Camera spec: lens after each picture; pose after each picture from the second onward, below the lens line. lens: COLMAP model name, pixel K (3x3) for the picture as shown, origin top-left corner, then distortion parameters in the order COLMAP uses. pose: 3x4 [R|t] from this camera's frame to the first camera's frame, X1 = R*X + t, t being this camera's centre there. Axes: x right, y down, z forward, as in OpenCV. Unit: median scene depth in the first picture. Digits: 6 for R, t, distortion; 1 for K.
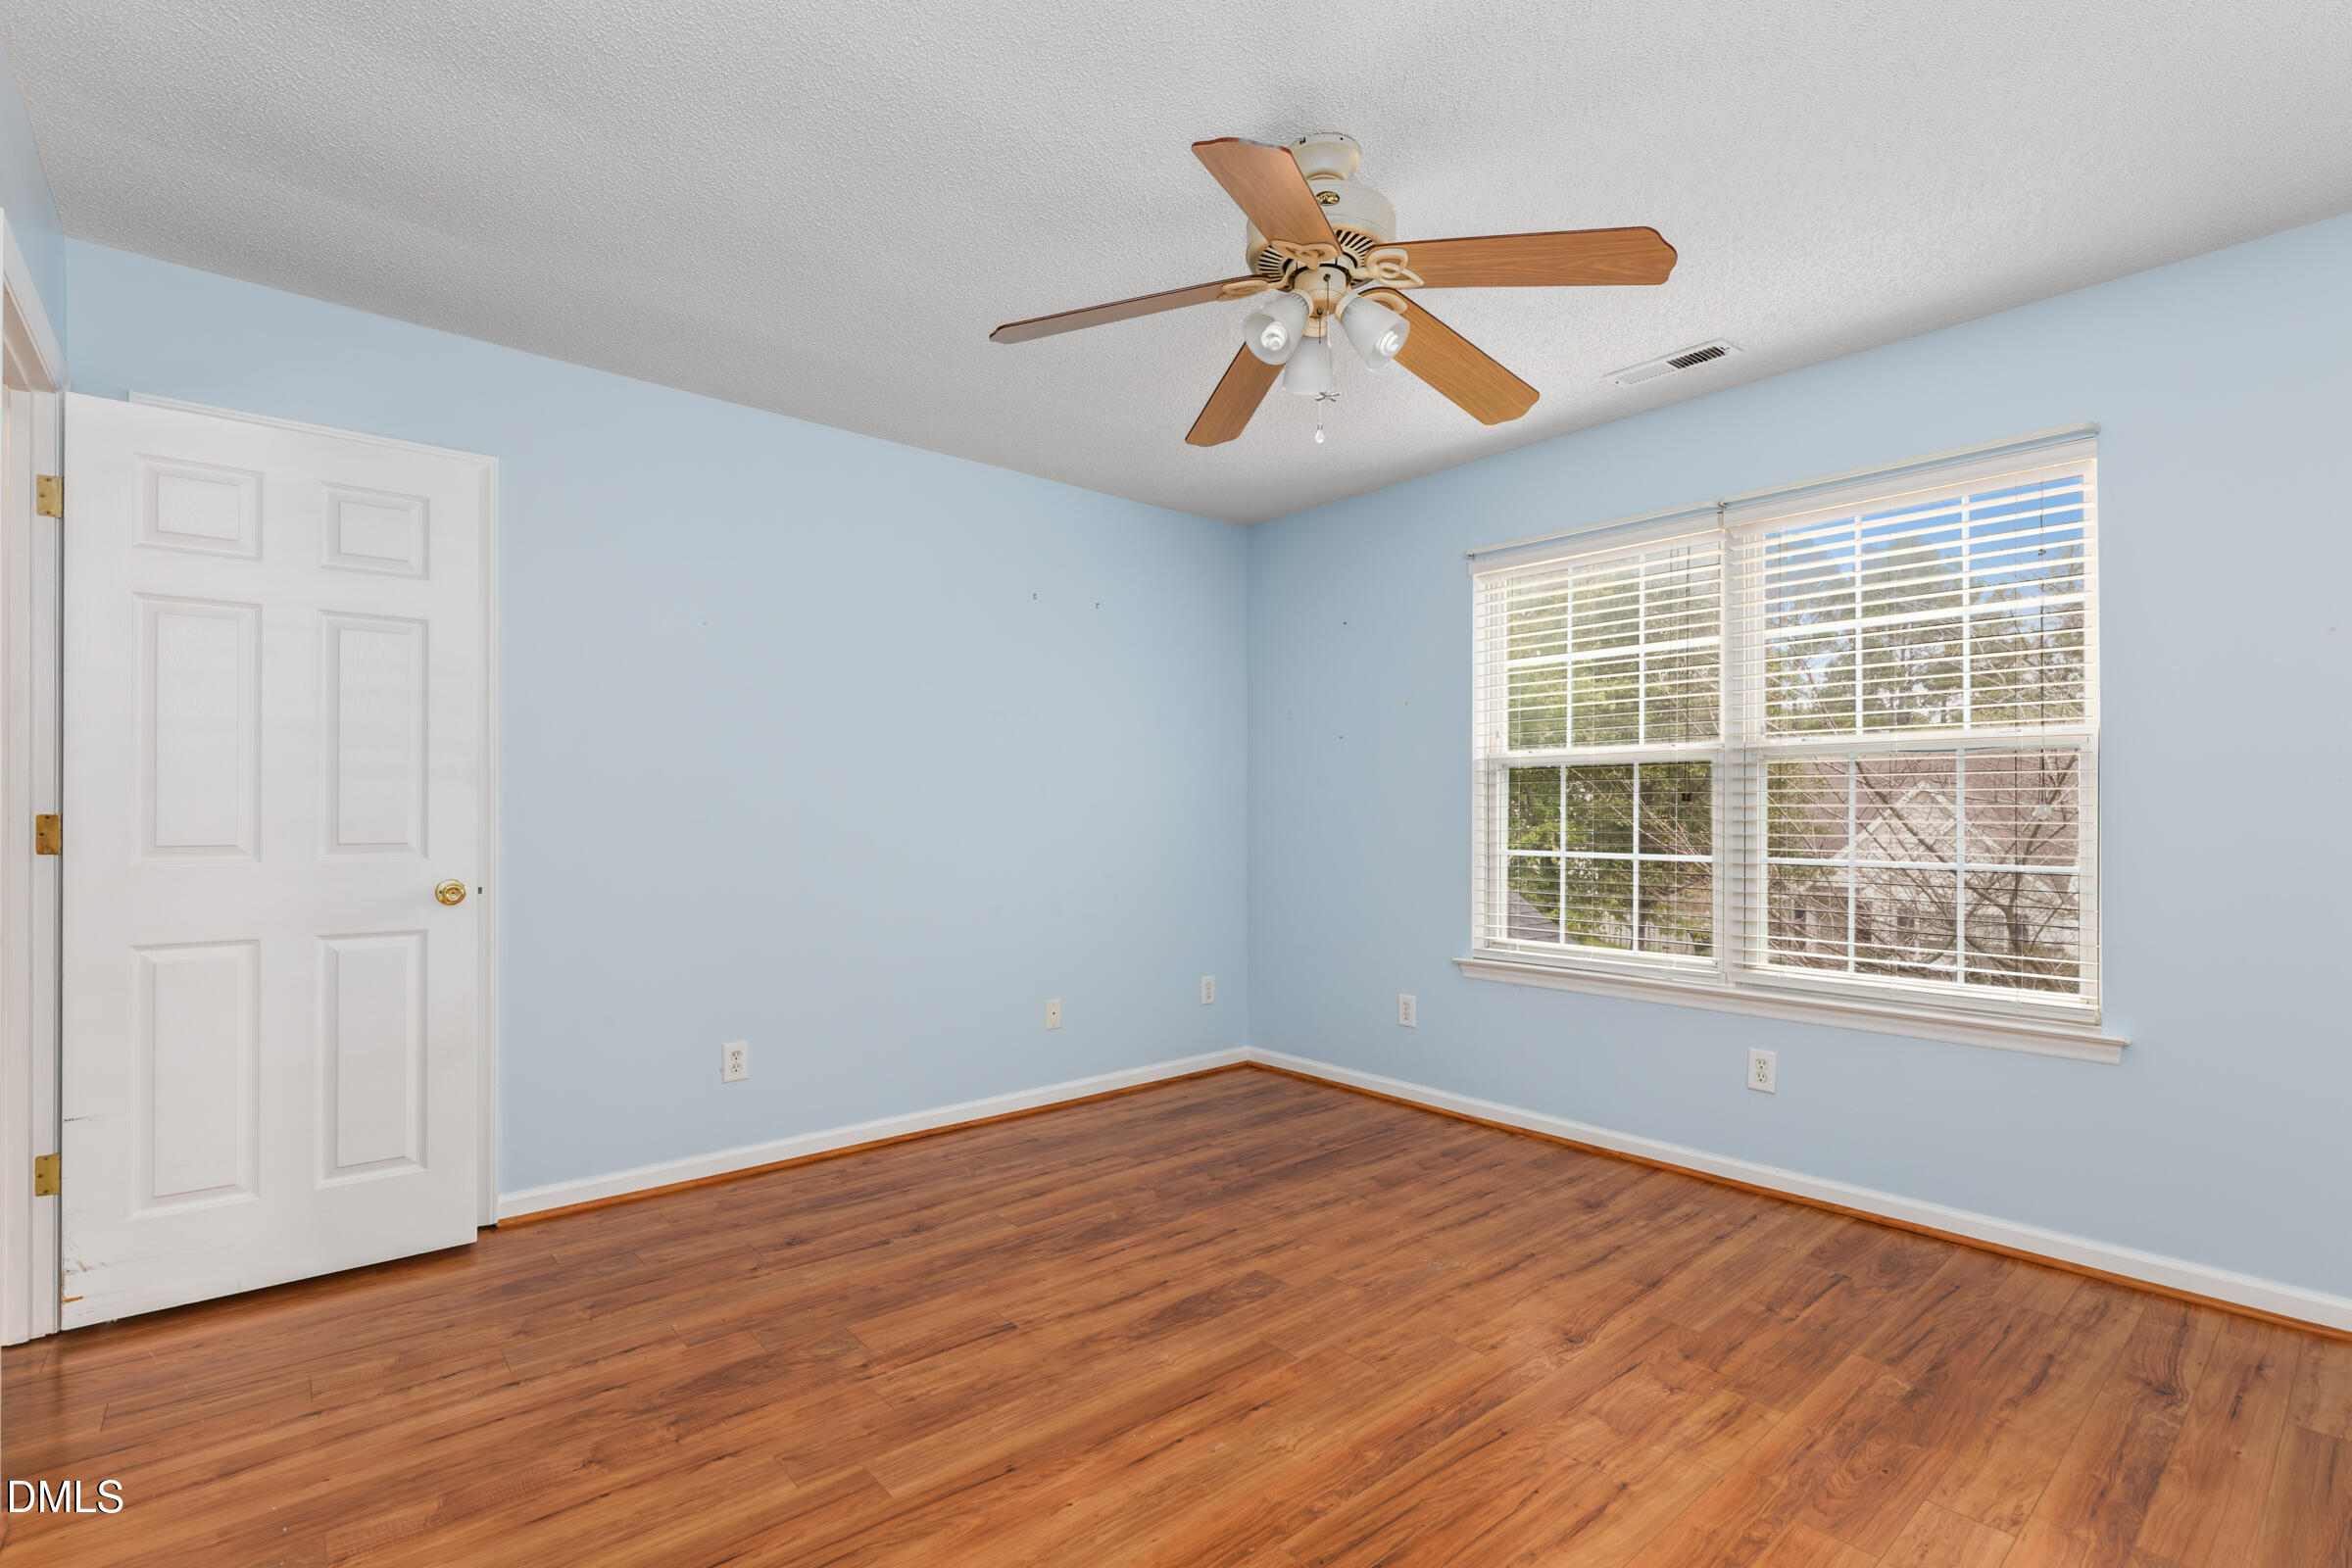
lens RADIAL K [[1079.8, 0, 1167.4], [0, 1079.8, 802.7], [0, 0, 1]] dist [0.000858, -0.000105]
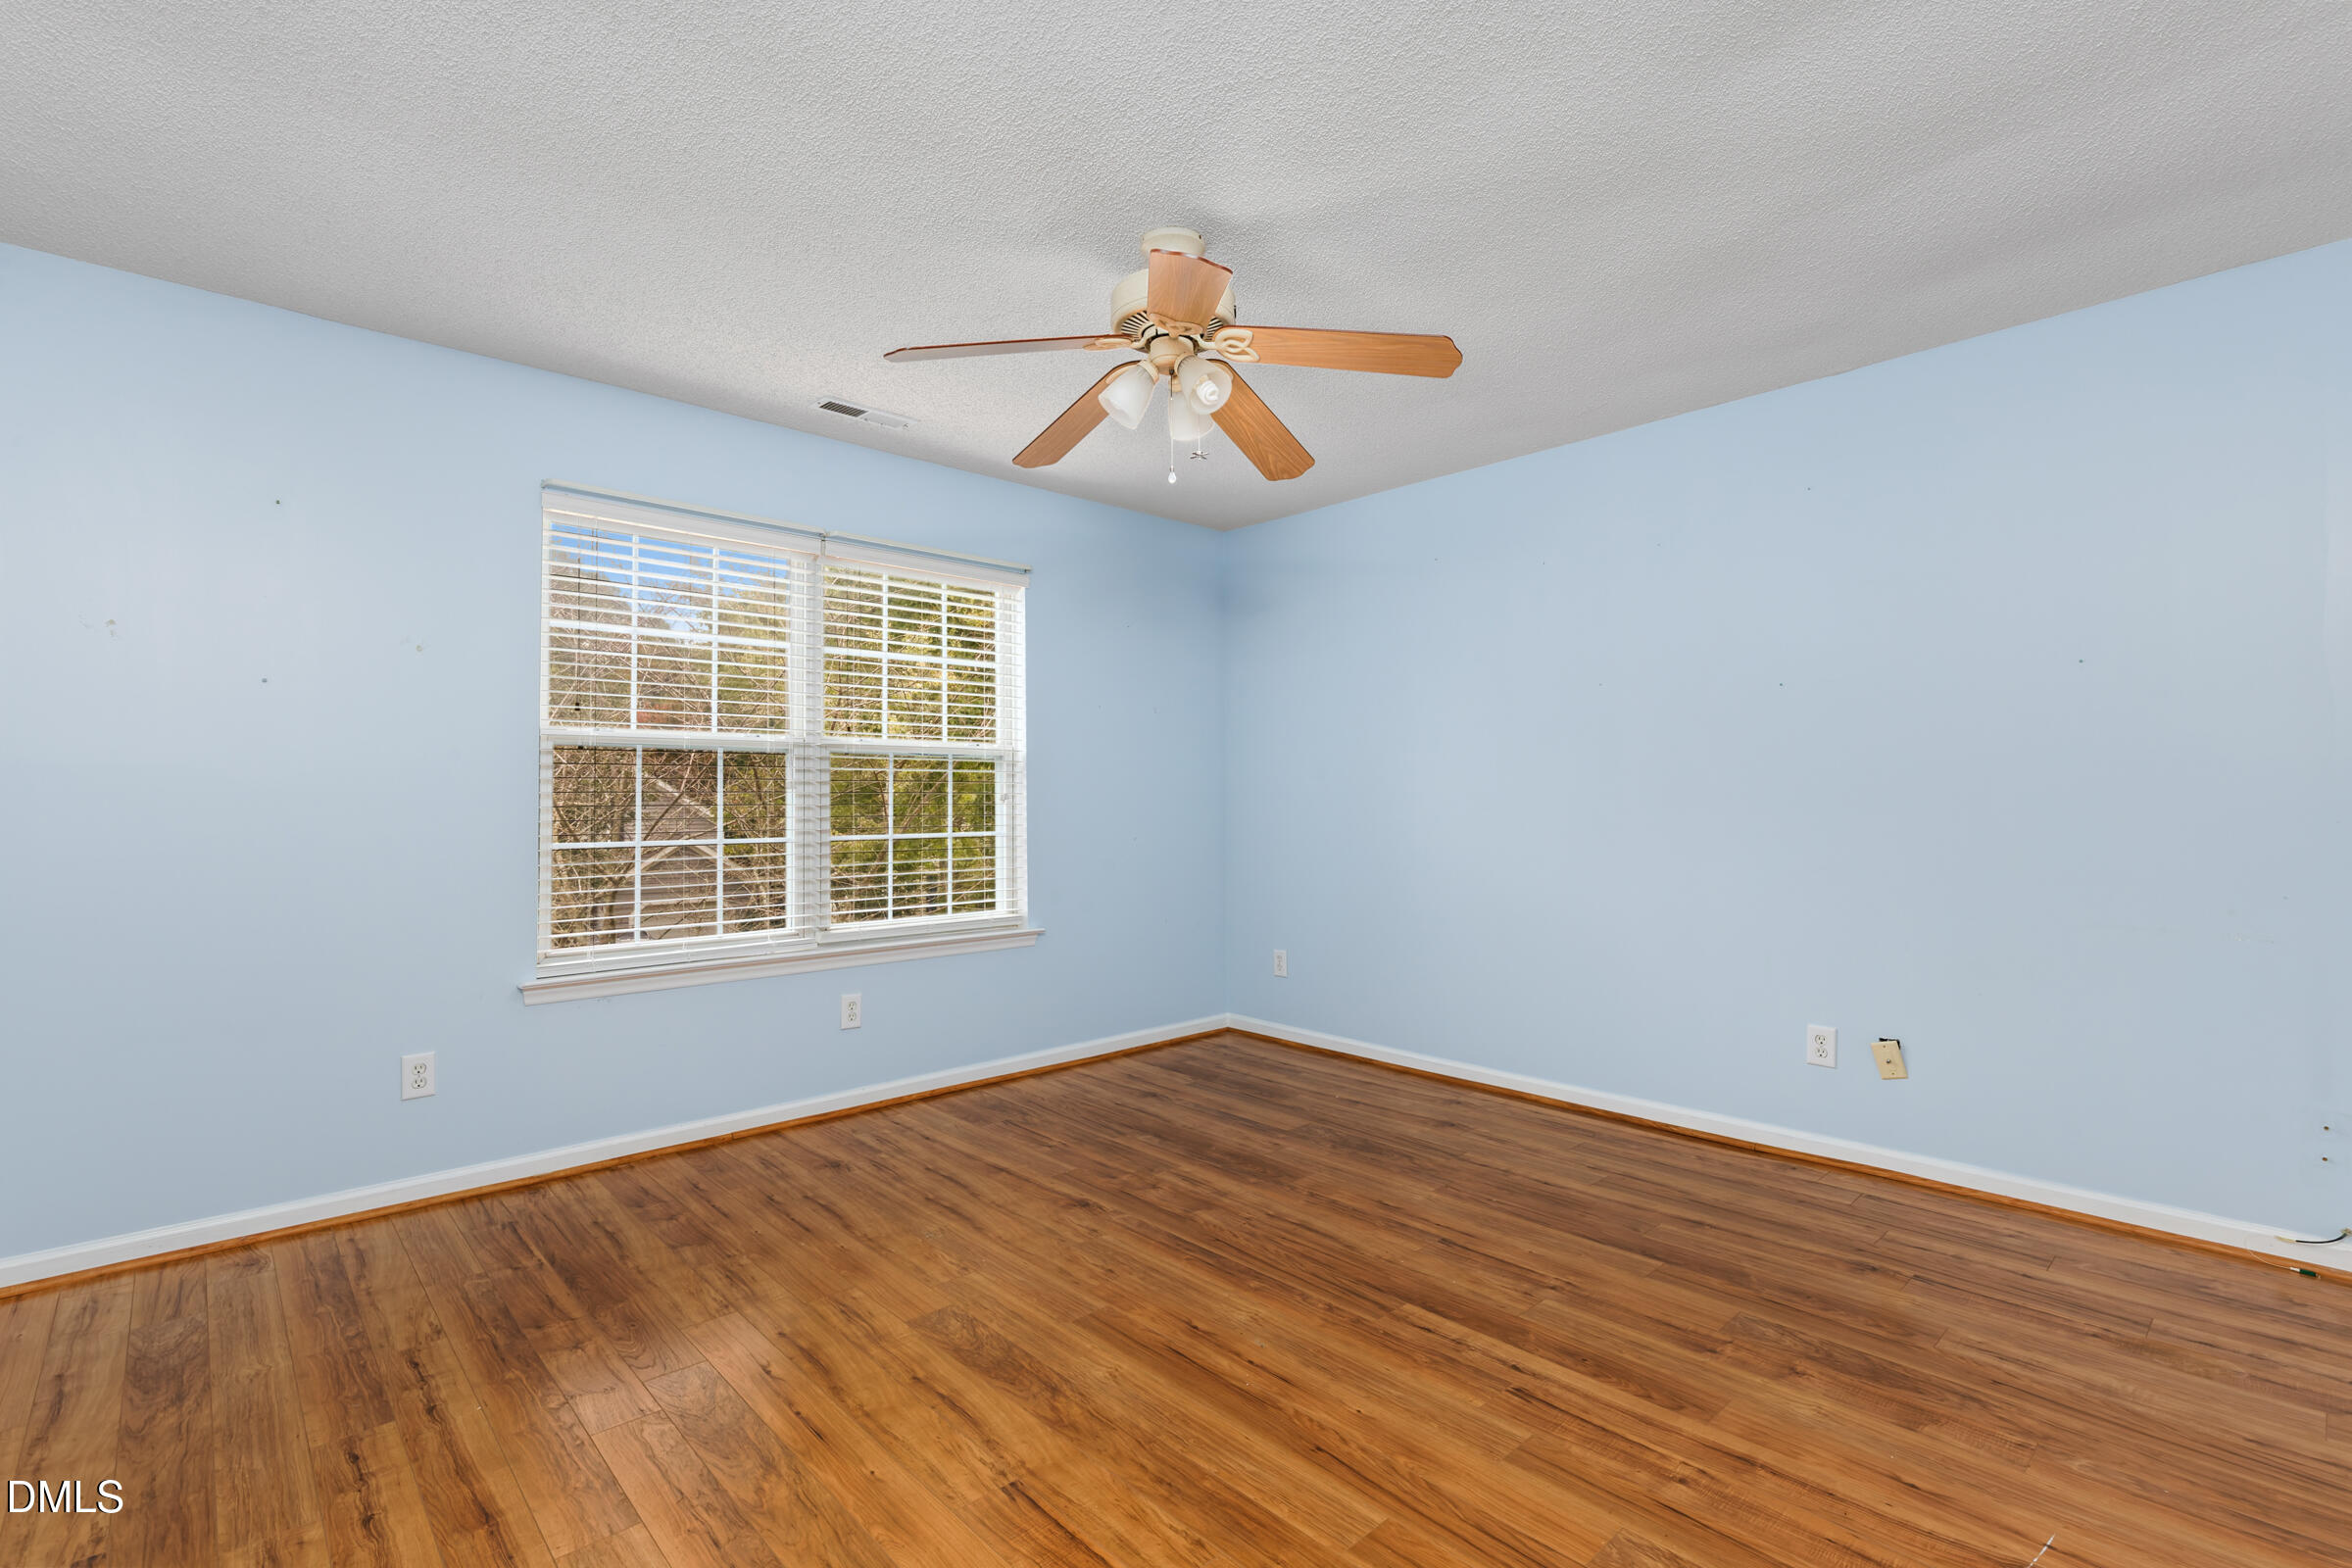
lens RADIAL K [[1065.3, 0, 1184.2], [0, 1065.3, 767.7], [0, 0, 1]] dist [-0.000707, -0.000450]
pose [[-0.043158, 0.028781, 0.998654, -0.743413], [-0.005247, 0.999565, -0.029034, 0.008748], [-0.999054, -0.006493, -0.042988, 0.759743]]
